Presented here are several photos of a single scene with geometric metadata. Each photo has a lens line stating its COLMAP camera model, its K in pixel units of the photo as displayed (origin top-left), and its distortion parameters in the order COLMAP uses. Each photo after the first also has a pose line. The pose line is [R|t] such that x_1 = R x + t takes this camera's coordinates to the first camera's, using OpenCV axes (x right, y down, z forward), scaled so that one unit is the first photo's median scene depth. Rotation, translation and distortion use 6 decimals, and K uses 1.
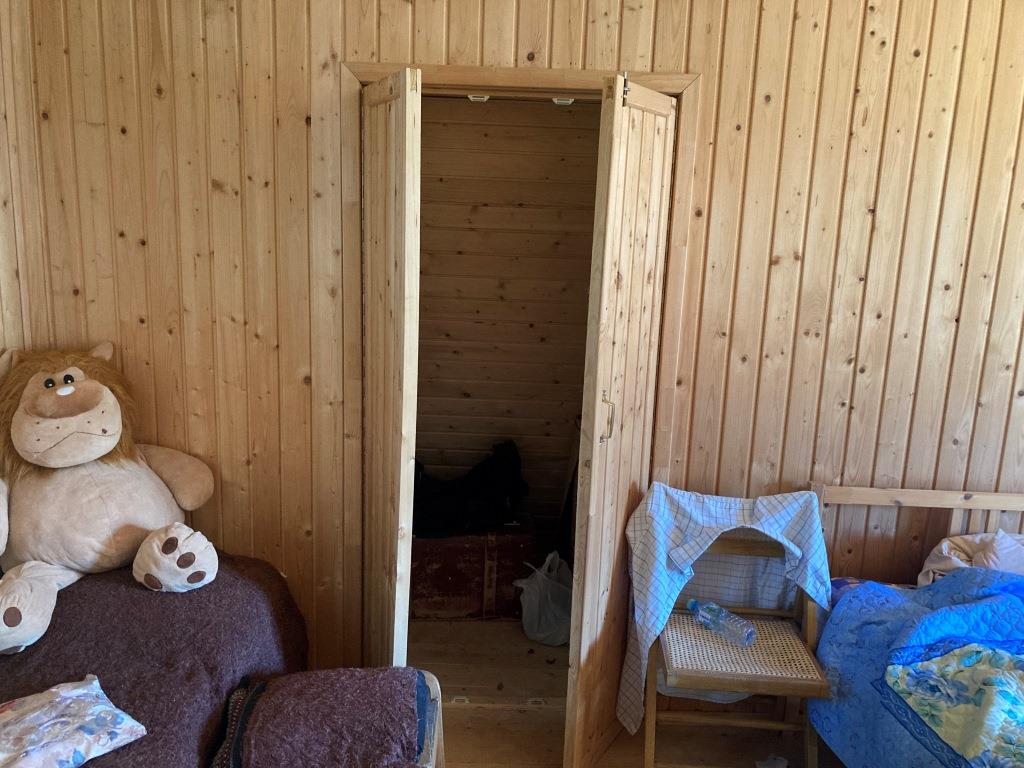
lens RADIAL K [[838.0, 0, 513.0], [0, 838.0, 378.8], [0, 0, 1]] dist [0.029172, -0.035040]
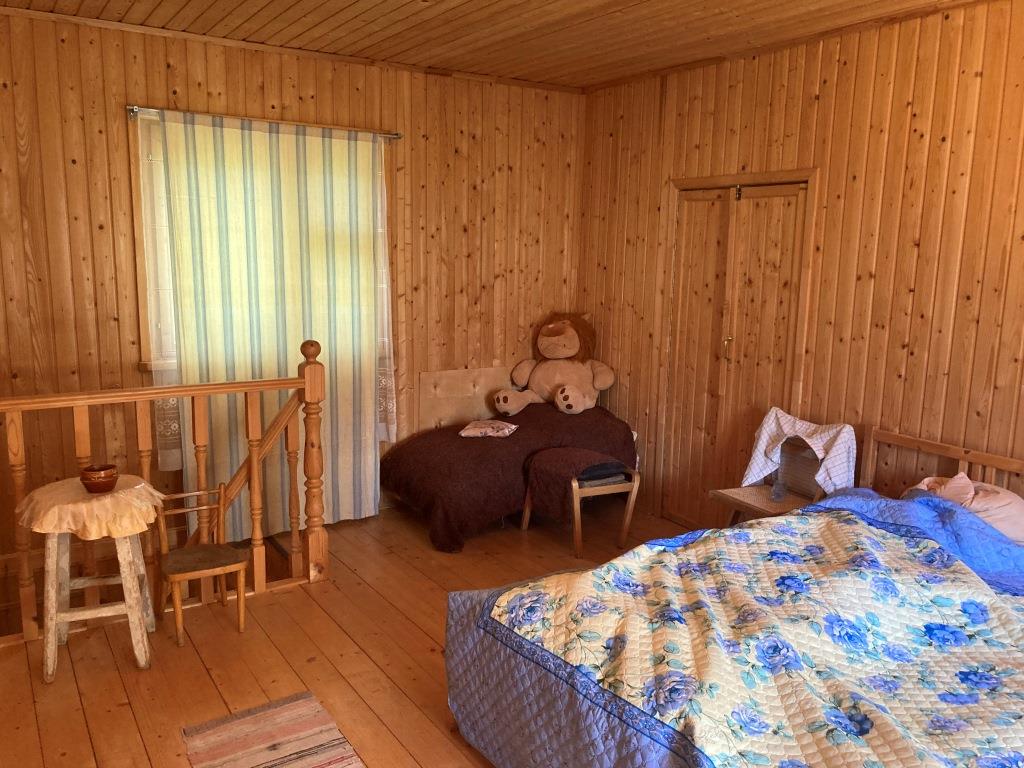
lens RADIAL K [[838.0, 0, 512.2], [0, 838.0, 387.2], [0, 0, 1]] dist [0.029172, -0.035040]
pose [[0.541251, 0.115188, -0.832934, 1.339357], [-0.172086, 0.984781, 0.024364, 0.138662], [0.823063, 0.130149, 0.552836, -0.388613]]
